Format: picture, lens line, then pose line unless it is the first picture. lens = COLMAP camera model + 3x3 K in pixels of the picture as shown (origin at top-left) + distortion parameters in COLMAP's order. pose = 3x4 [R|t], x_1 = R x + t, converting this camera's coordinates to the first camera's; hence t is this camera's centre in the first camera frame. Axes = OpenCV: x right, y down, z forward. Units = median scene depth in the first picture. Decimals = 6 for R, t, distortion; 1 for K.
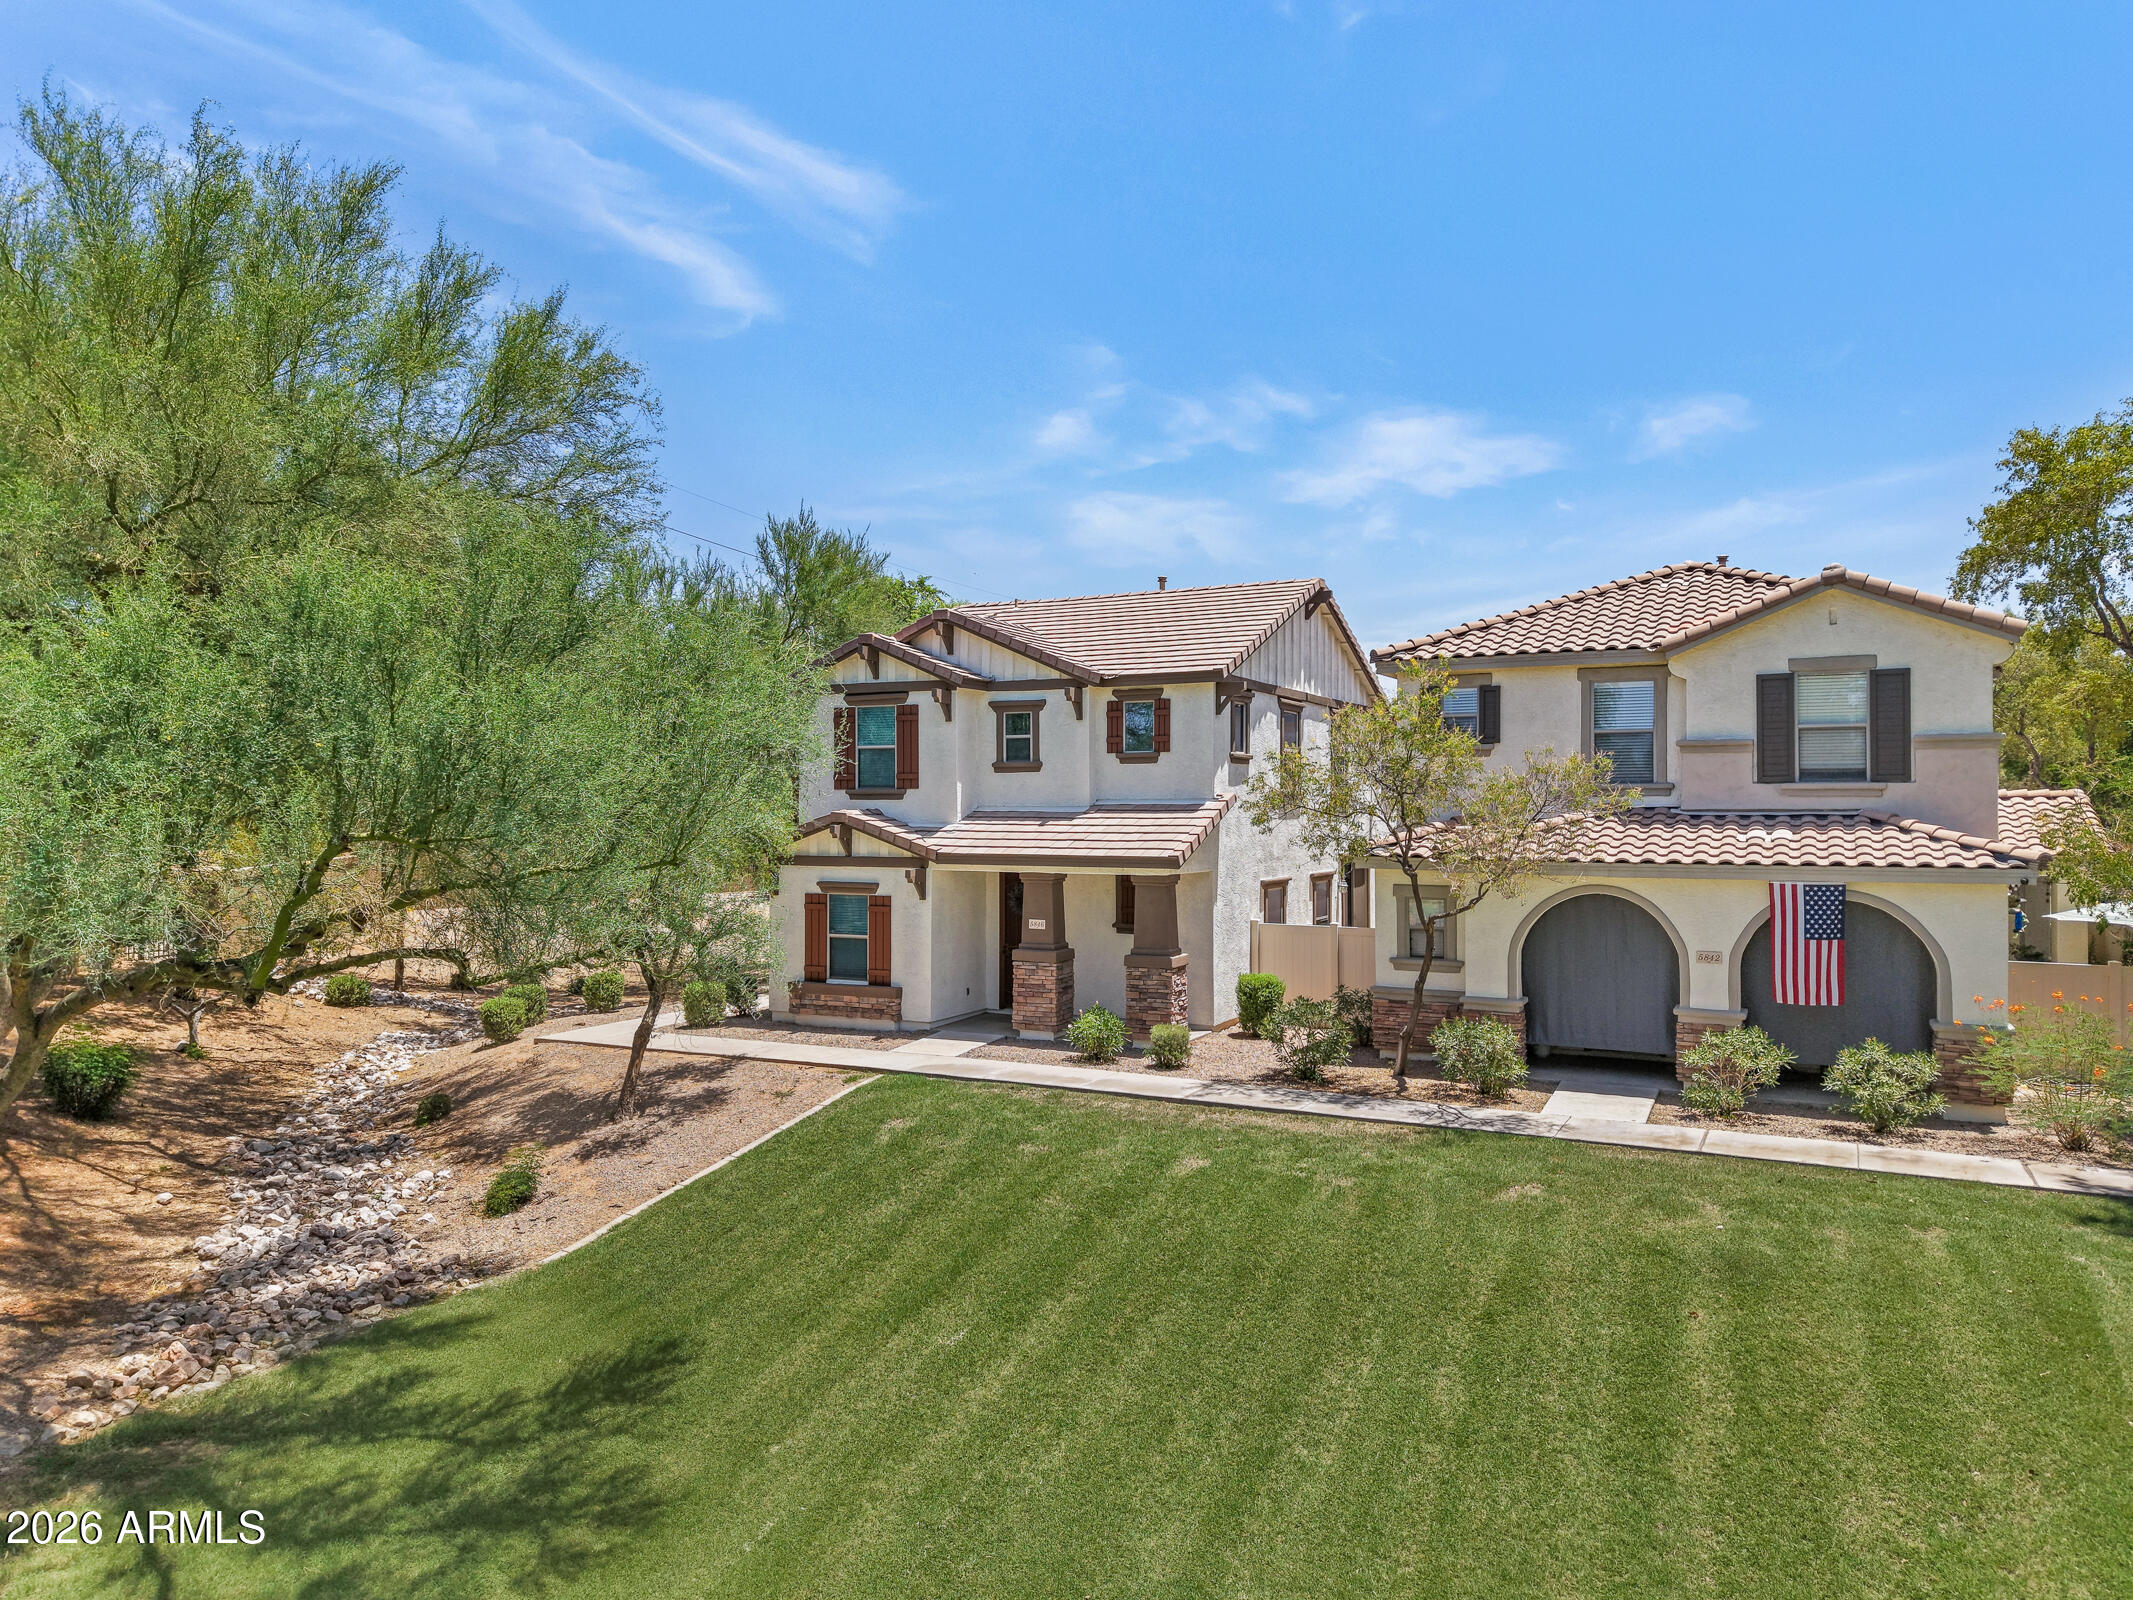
lens RADIAL K [[1493.0, 0, 1066.5], [0, 1493.0, 800.0], [0, 0, 1]] dist [0.007950, 0.000092]
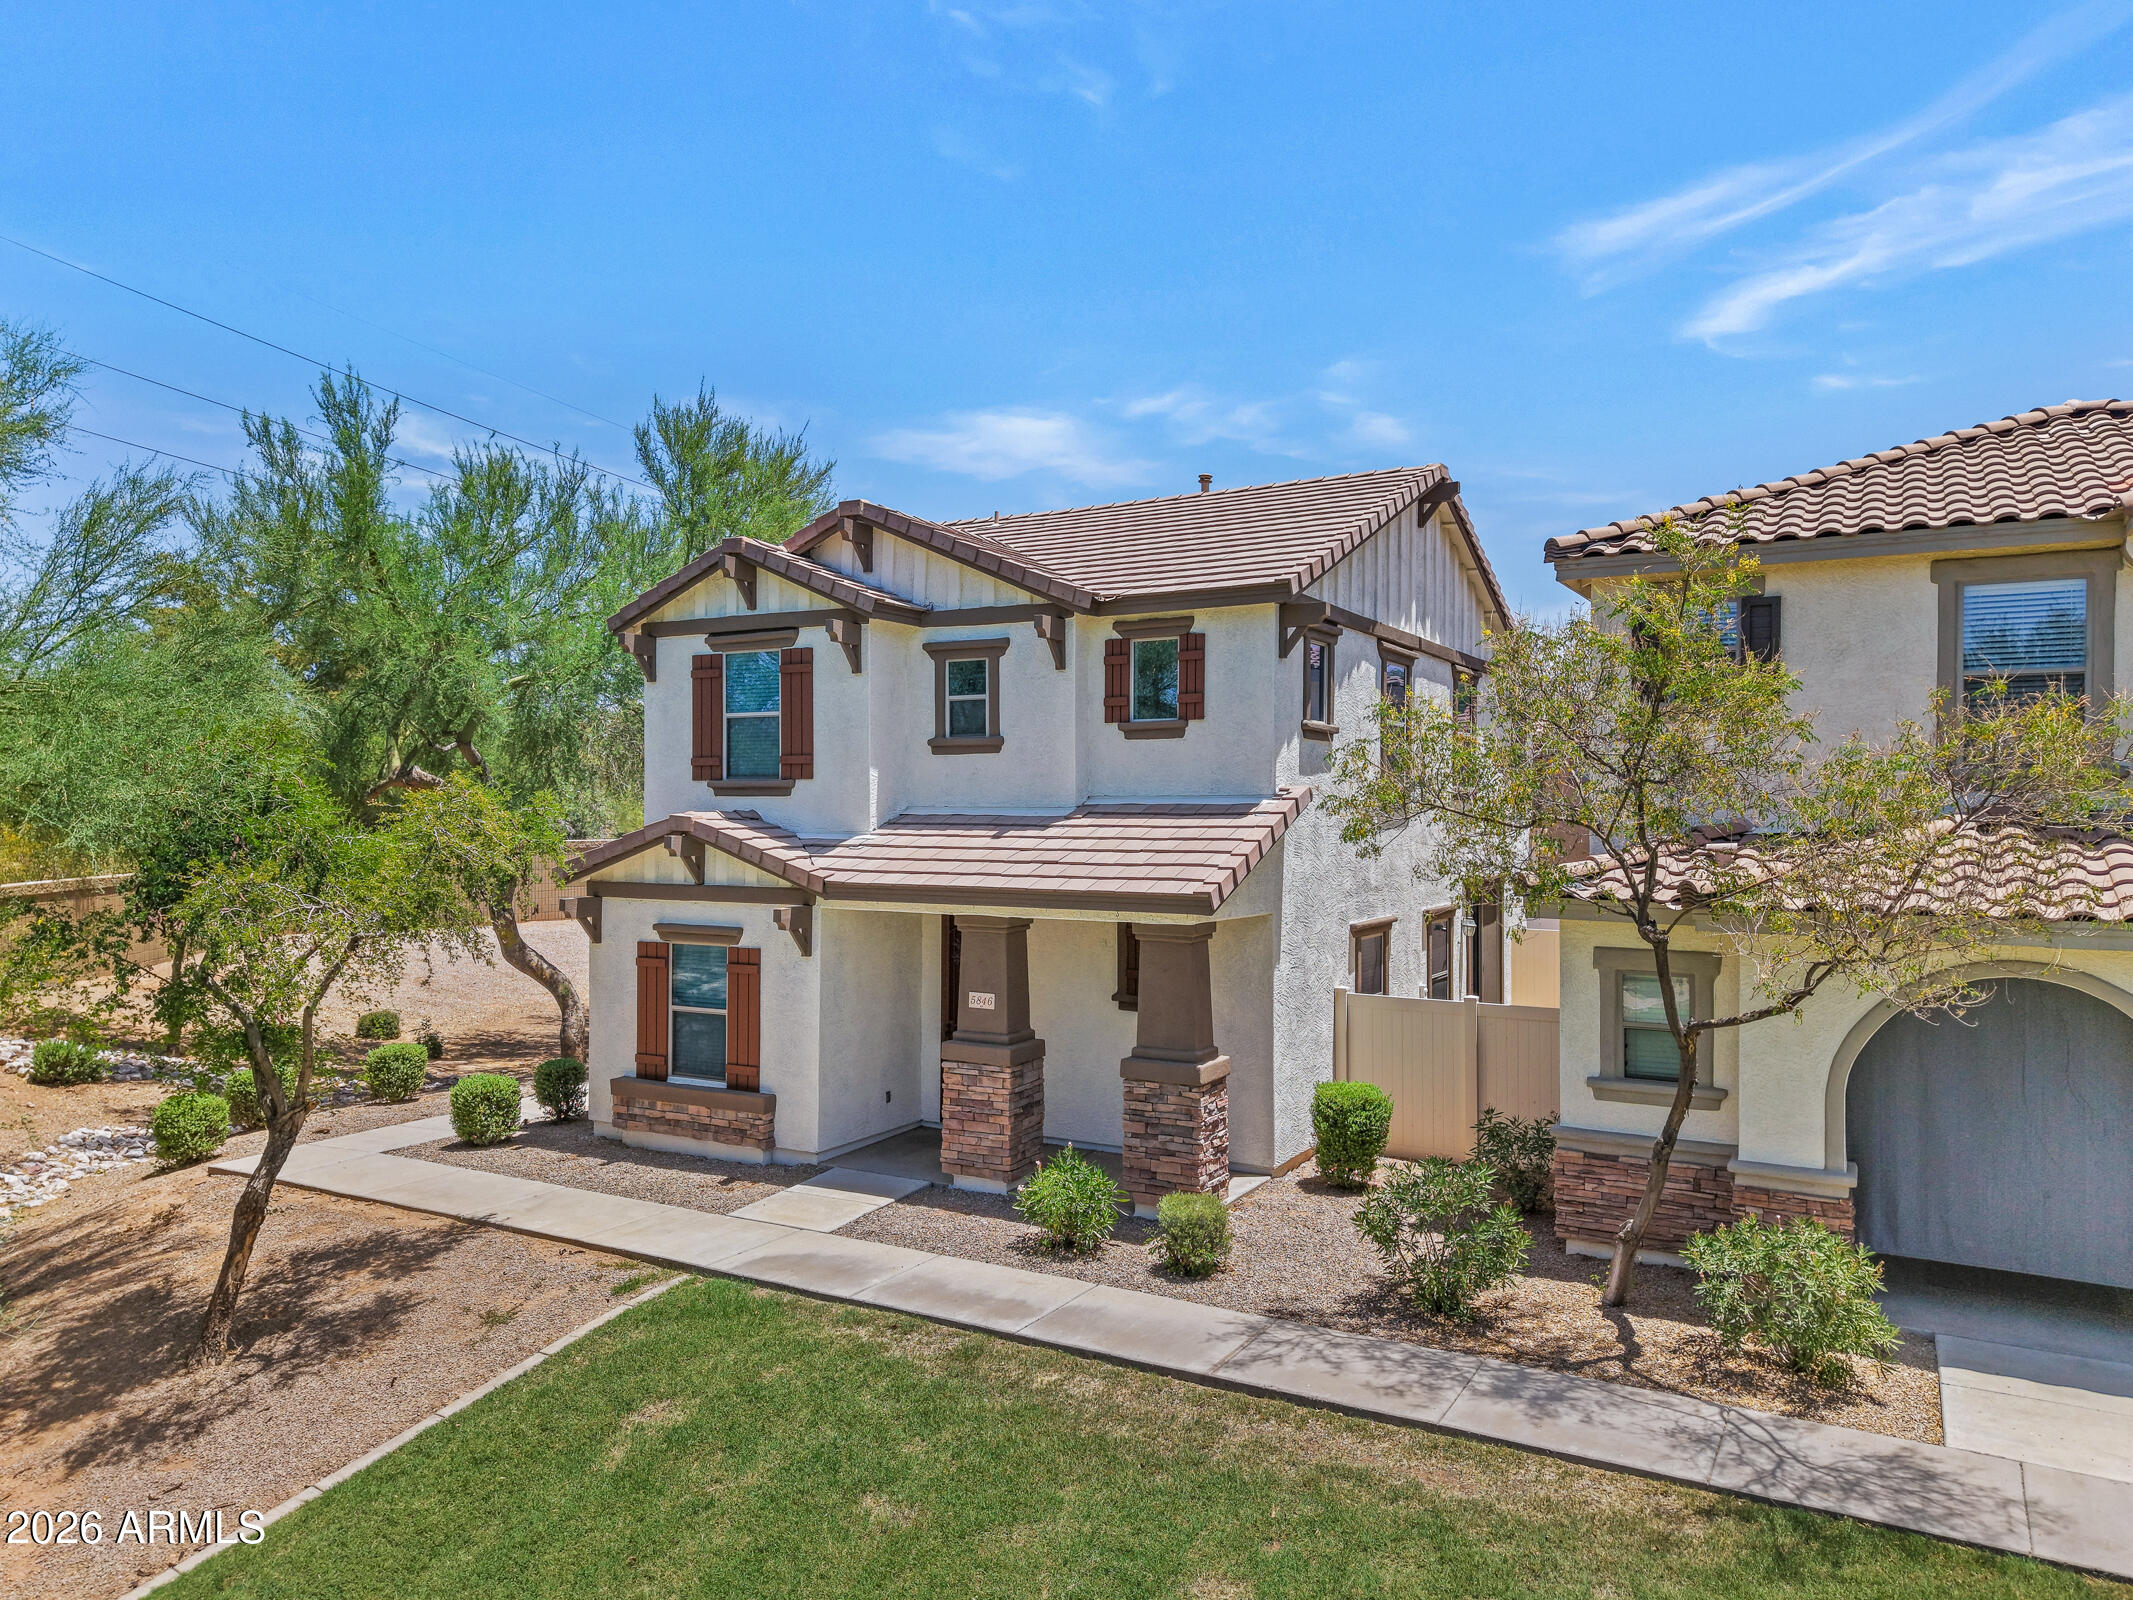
lens RADIAL K [[1538.5, 0, 1066.5], [0, 1538.5, 800.0], [0, 0, 1]] dist [0.009273, 0.001645]
pose [[0.998974, 0.003129, -0.045185, 0.041328], [-0.003240, 0.999992, -0.002400, 0.002789], [0.045177, 0.002544, 0.998976, 0.362883]]
